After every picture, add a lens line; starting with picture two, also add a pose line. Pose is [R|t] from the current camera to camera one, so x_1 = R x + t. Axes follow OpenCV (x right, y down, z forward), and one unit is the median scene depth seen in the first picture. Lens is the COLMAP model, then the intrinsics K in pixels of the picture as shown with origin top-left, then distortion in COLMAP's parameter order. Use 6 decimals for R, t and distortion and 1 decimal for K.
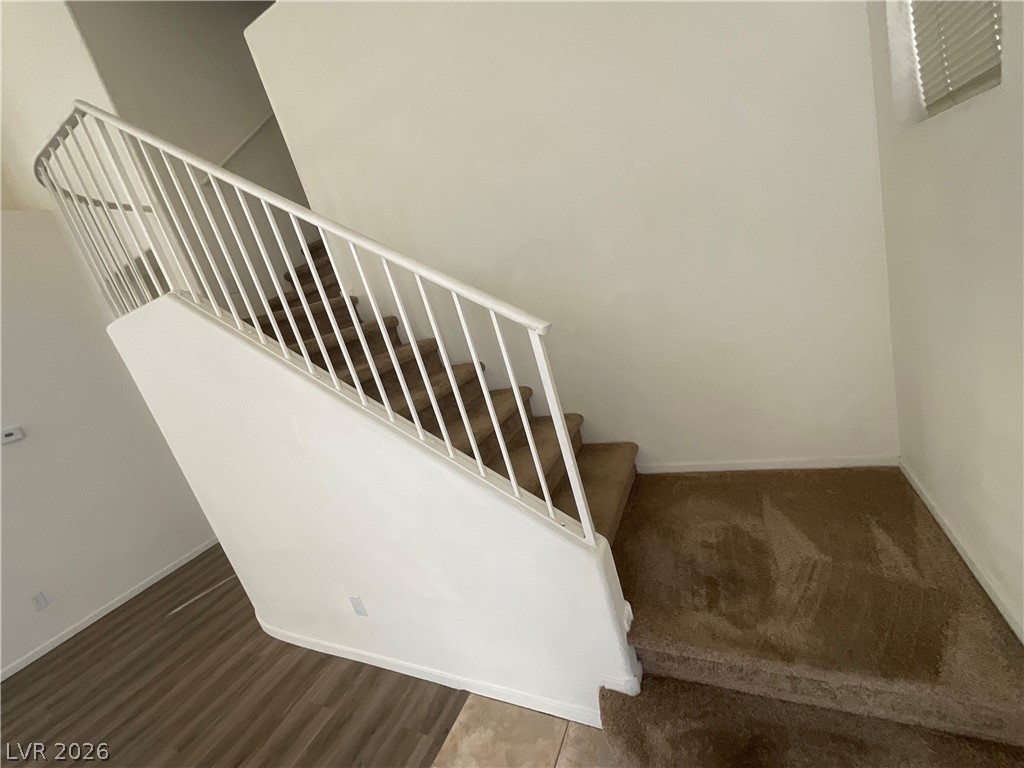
lens RADIAL K [[416.8, 0, 510.1], [0, 416.8, 380.8], [0, 0, 1]] dist [0.002271, 0.000201]
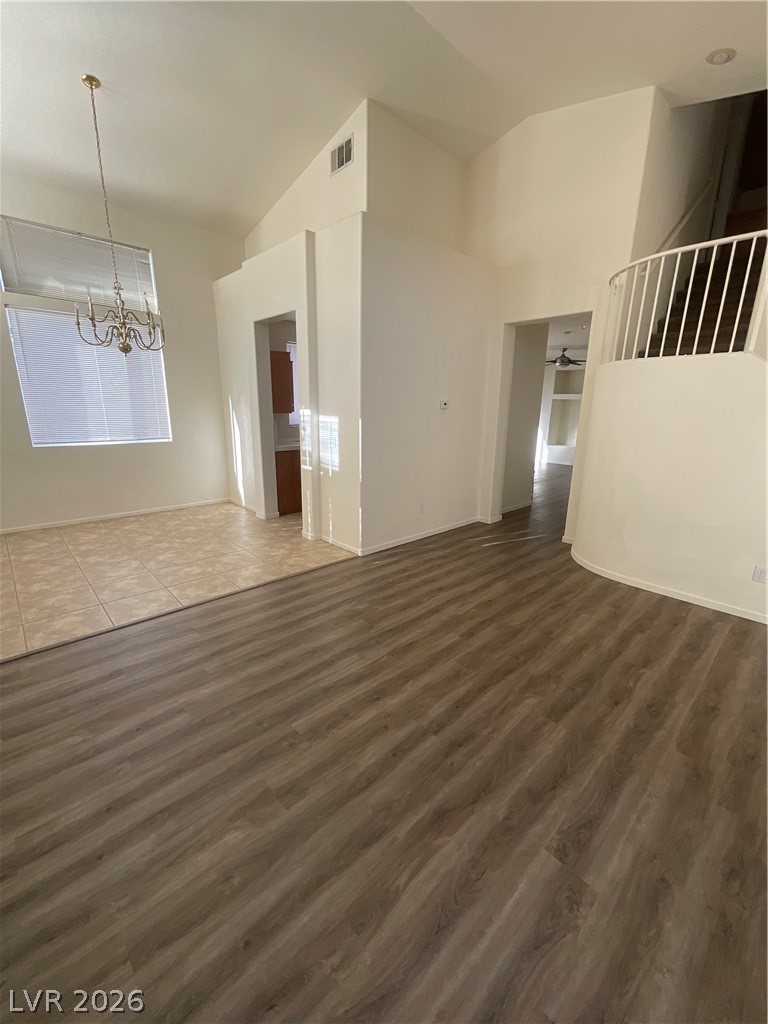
lens RADIAL K [[416.8, 0, 381.0], [0, 416.8, 511.7], [0, 0, 1]] dist [0.002271, 0.000201]
pose [[0.897691, 0.365500, -0.246090, -1.146595], [-0.348778, 0.930721, 0.110058, 0.549032], [0.269268, -0.012967, 0.962978, -0.764375]]
